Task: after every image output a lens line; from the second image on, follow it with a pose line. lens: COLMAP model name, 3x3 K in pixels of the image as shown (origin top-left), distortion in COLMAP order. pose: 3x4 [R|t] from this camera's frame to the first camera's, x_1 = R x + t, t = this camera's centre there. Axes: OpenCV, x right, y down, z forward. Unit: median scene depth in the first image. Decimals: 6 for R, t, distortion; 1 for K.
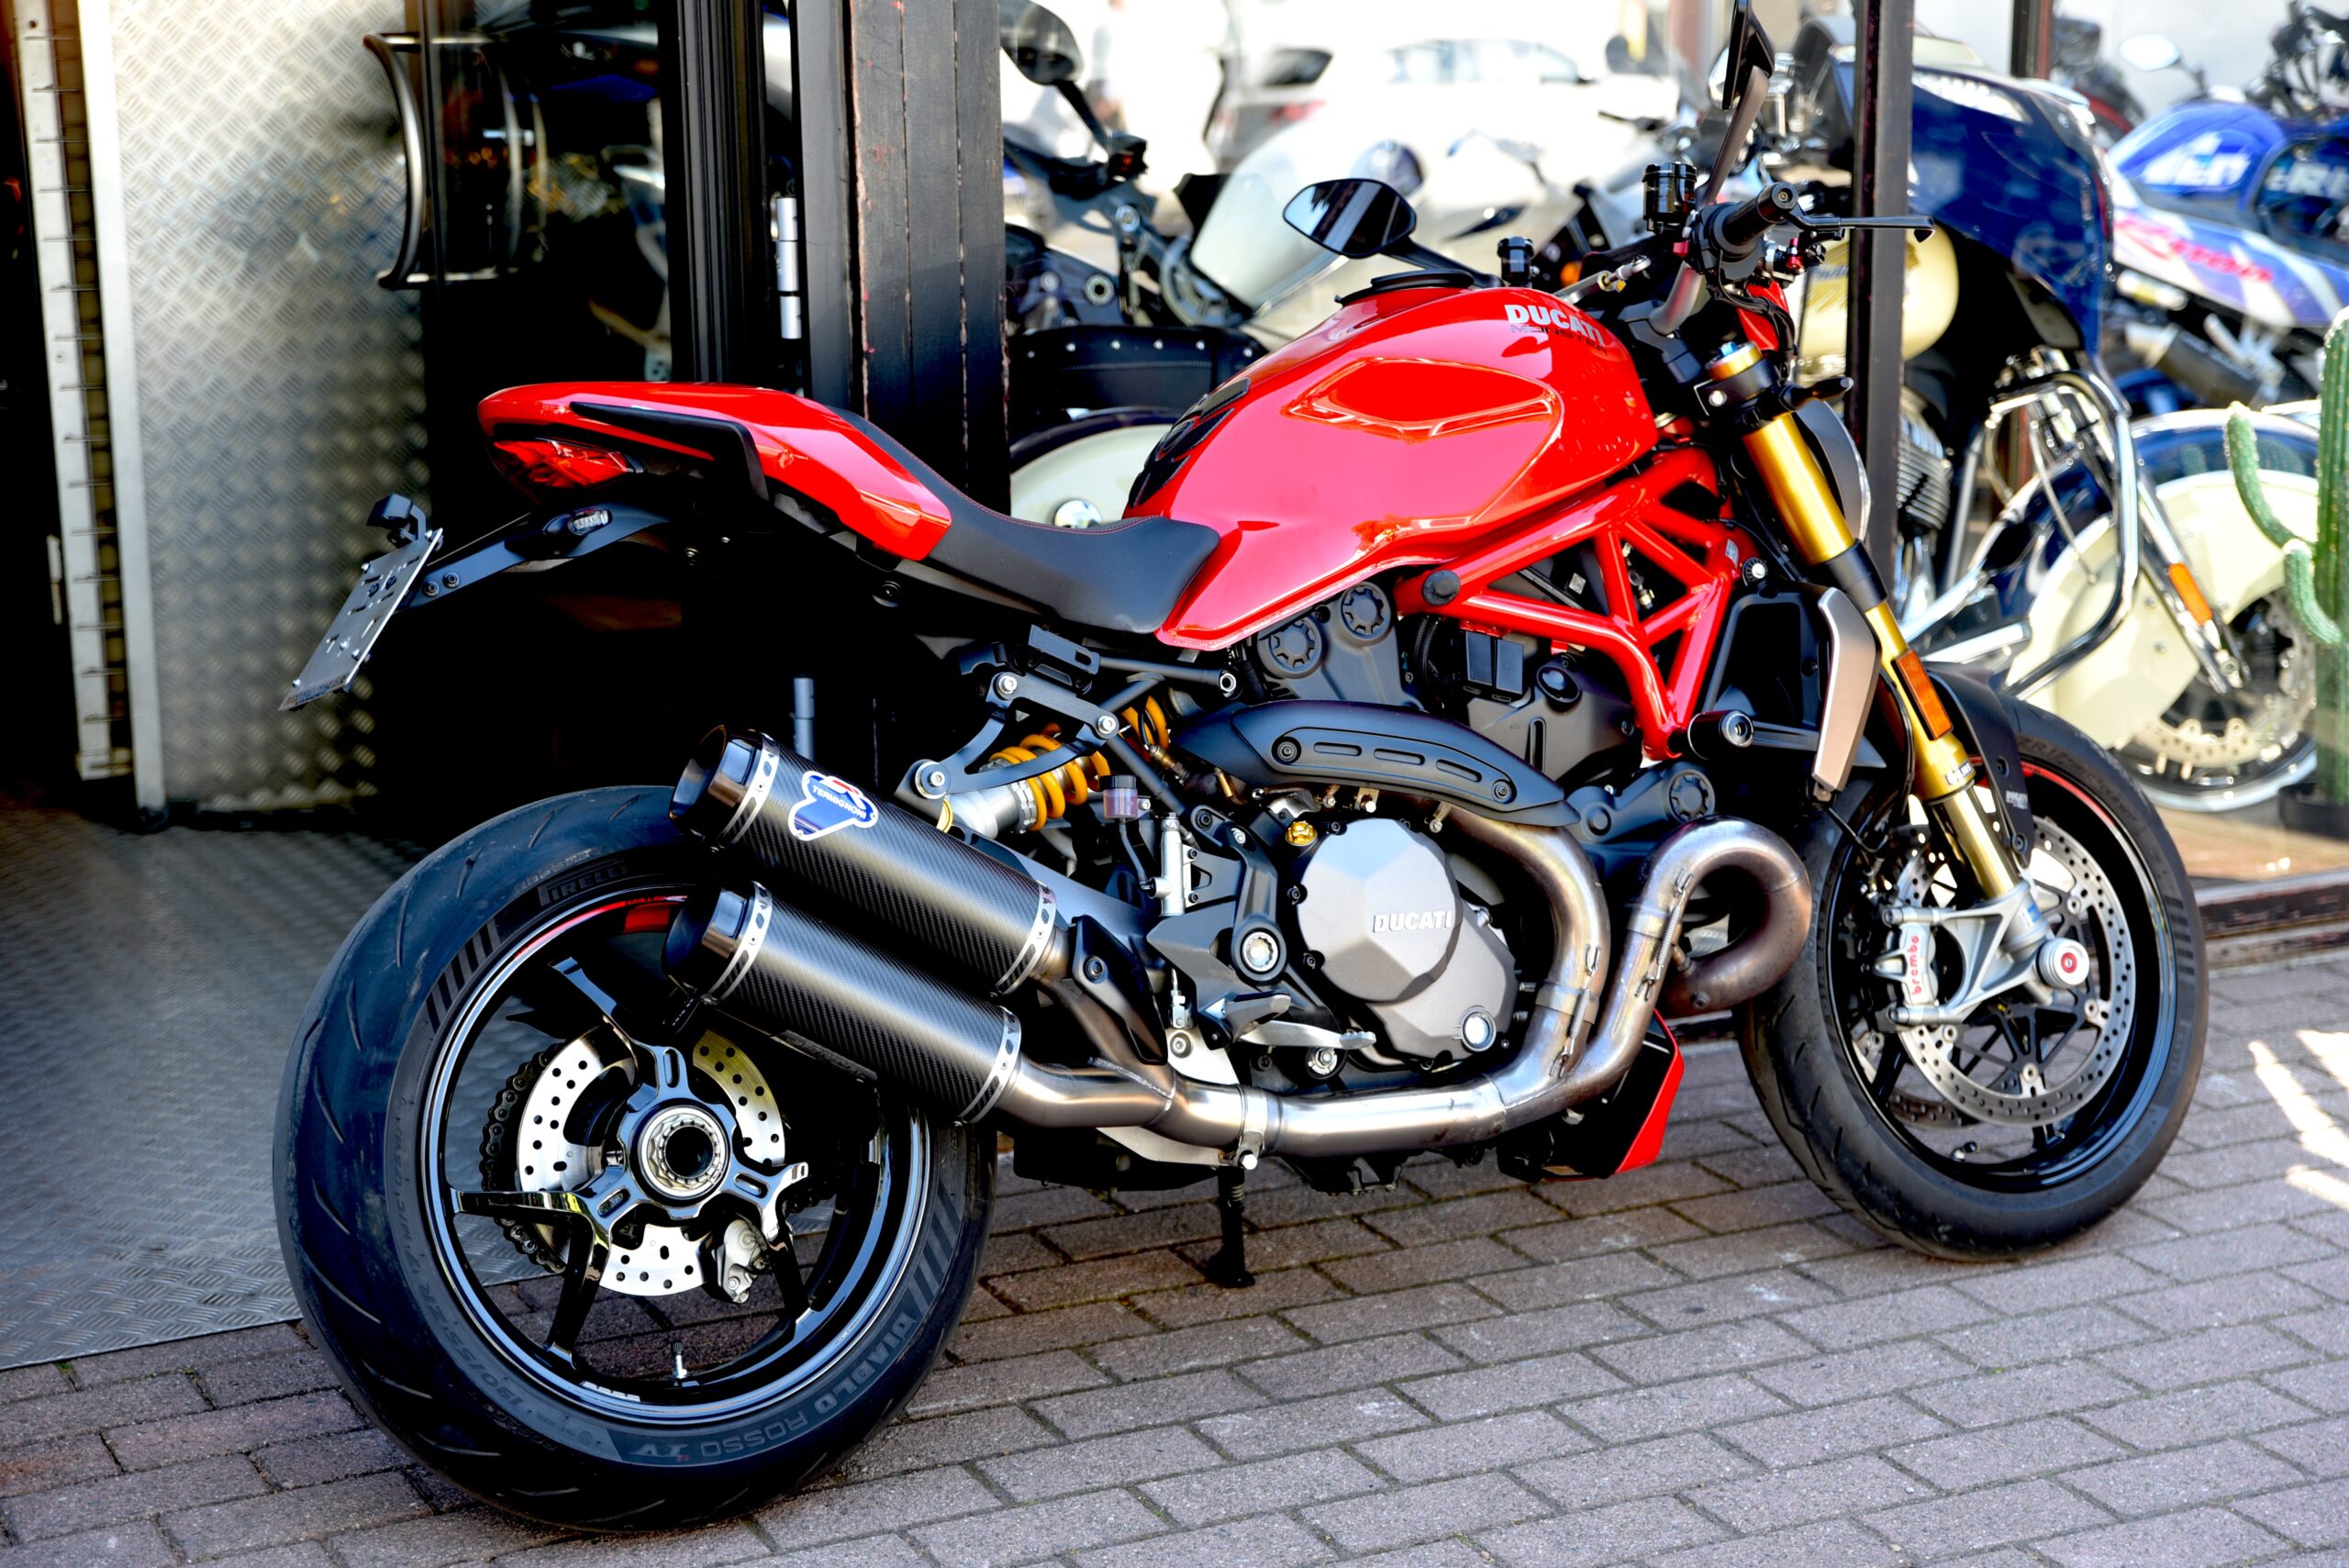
lens RADIAL K [[3921.6, 0, 1174.5], [0, 3921.6, 784.0], [0, 0, 1]] dist [0.182417, -0.045158]
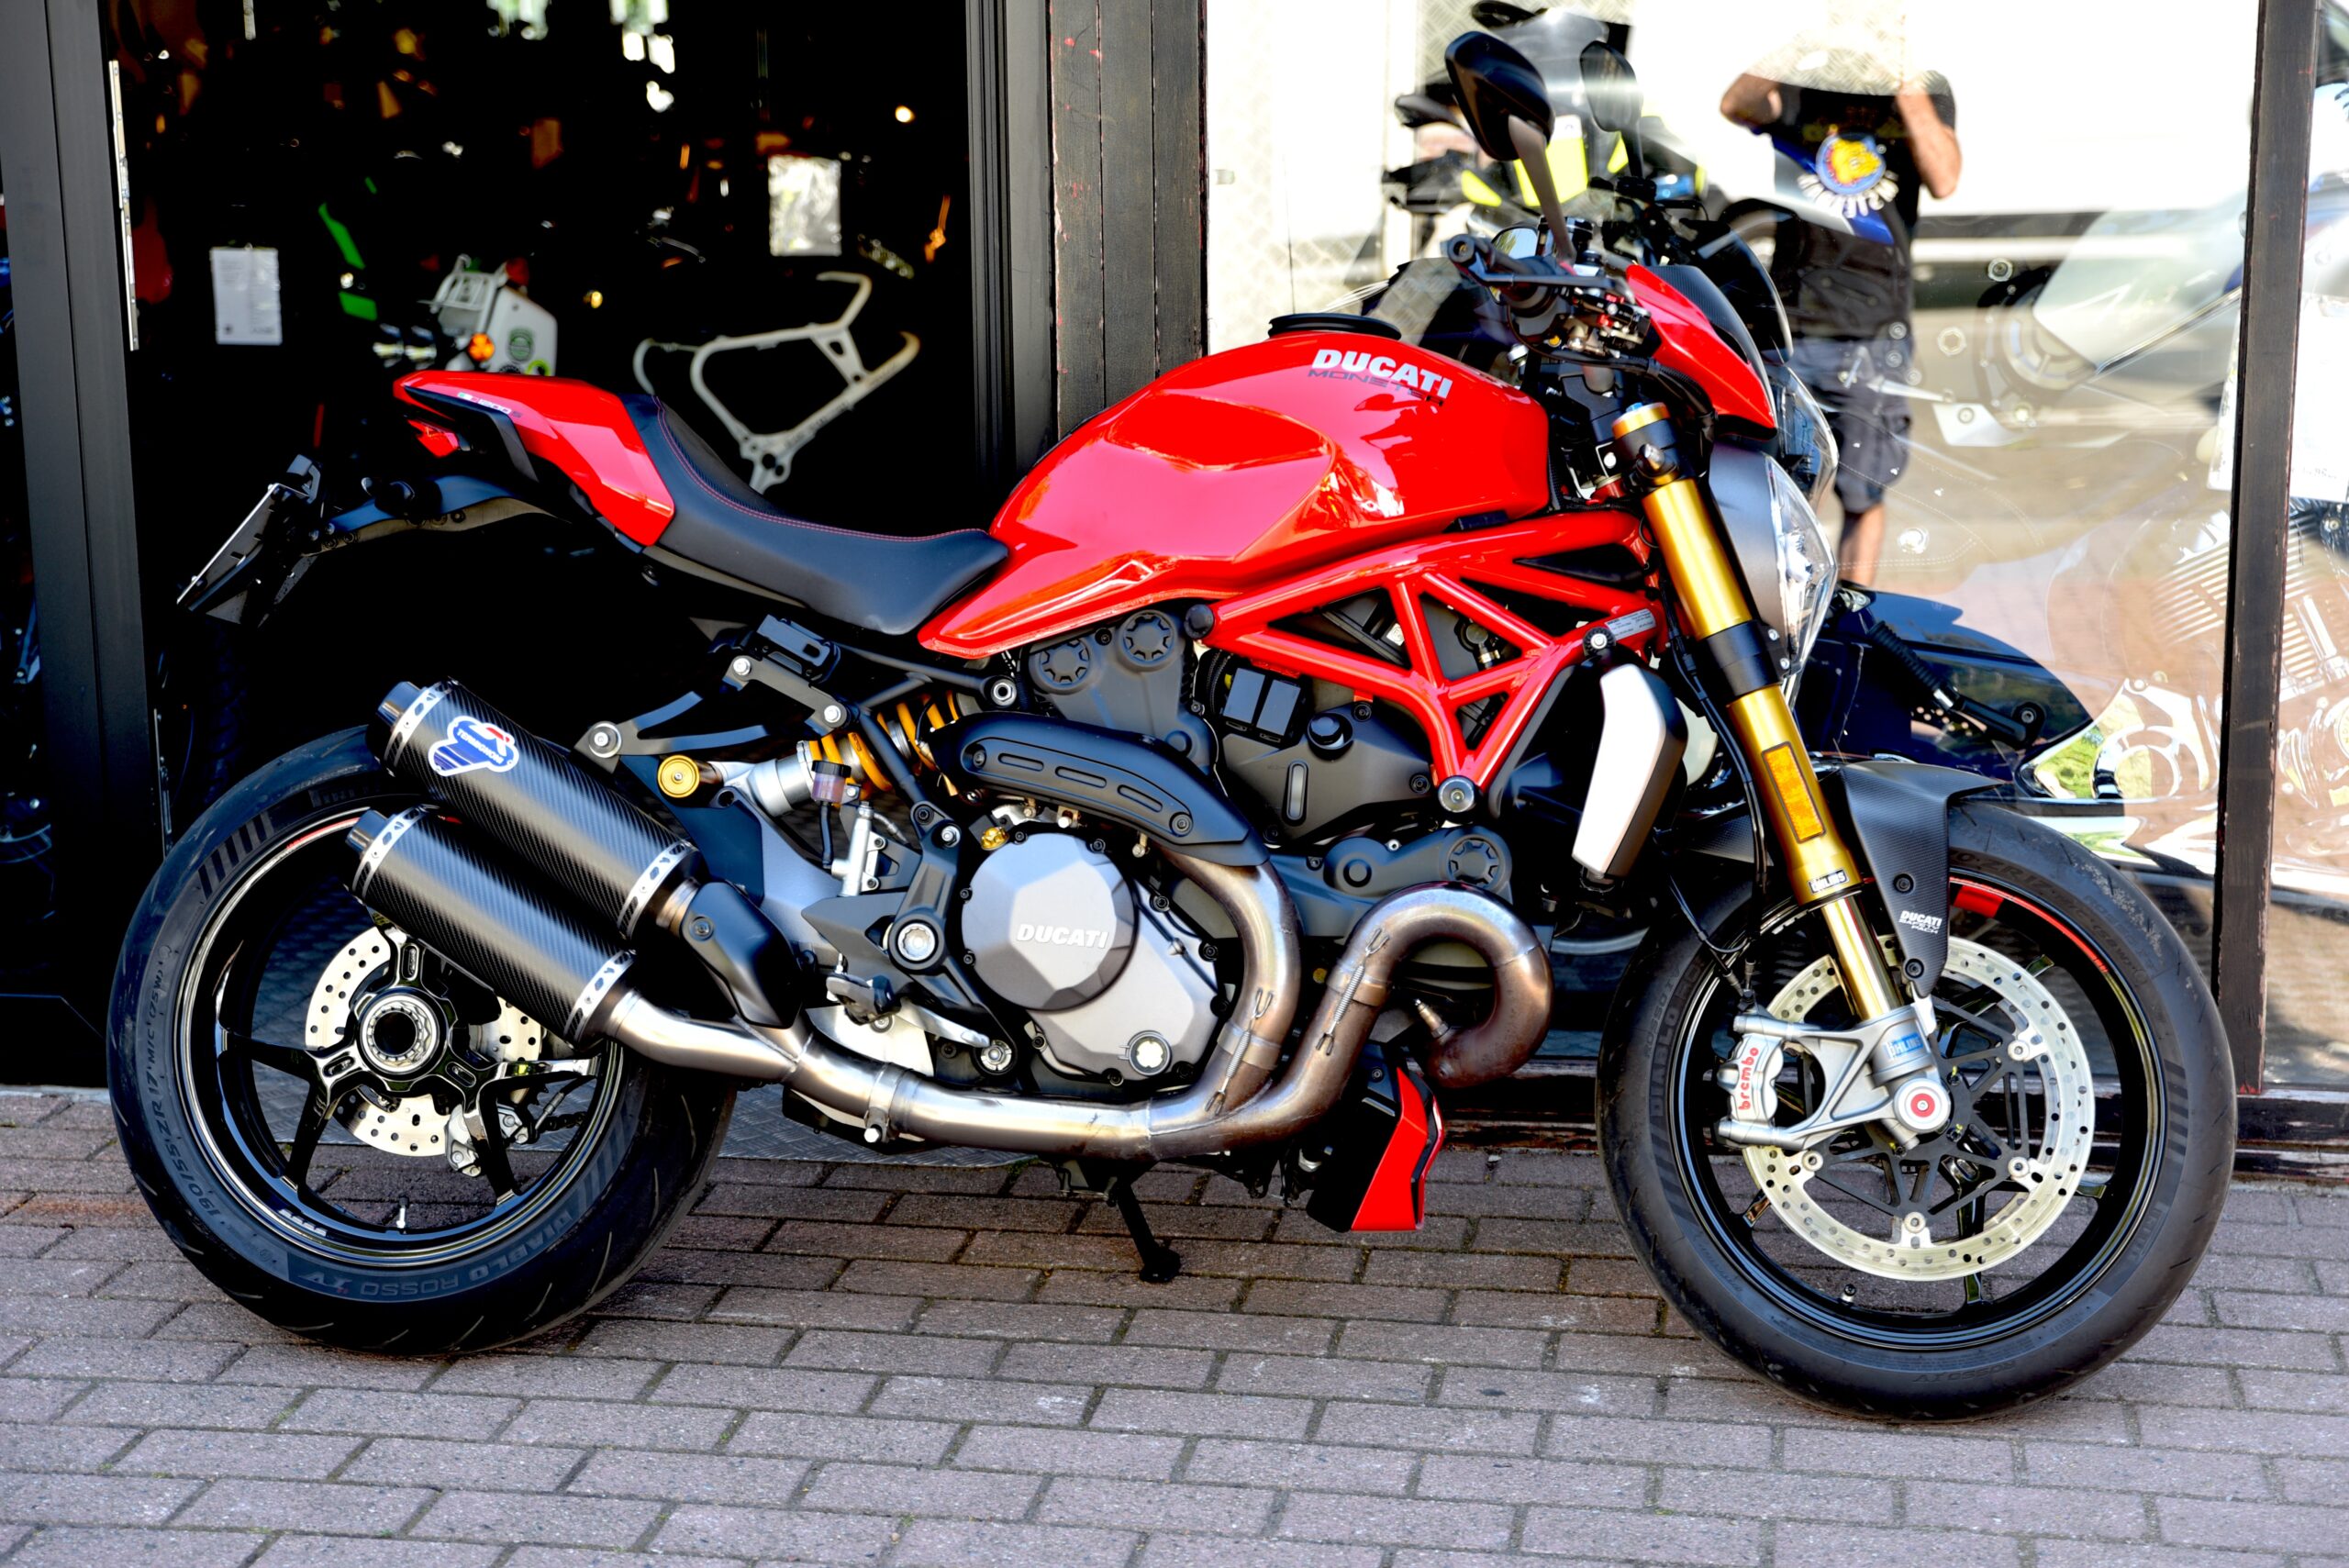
lens RADIAL K [[3732.2, 0, 1174.5], [0, 3732.2, 784.0], [0, 0, 1]] dist [0.136943, 0.086671]
pose [[0.798555, 0.114988, -0.590837, 0.651577], [-0.118052, 0.992439, 0.033593, -0.040637], [0.590233, 0.042923, 0.806091, 0.220528]]
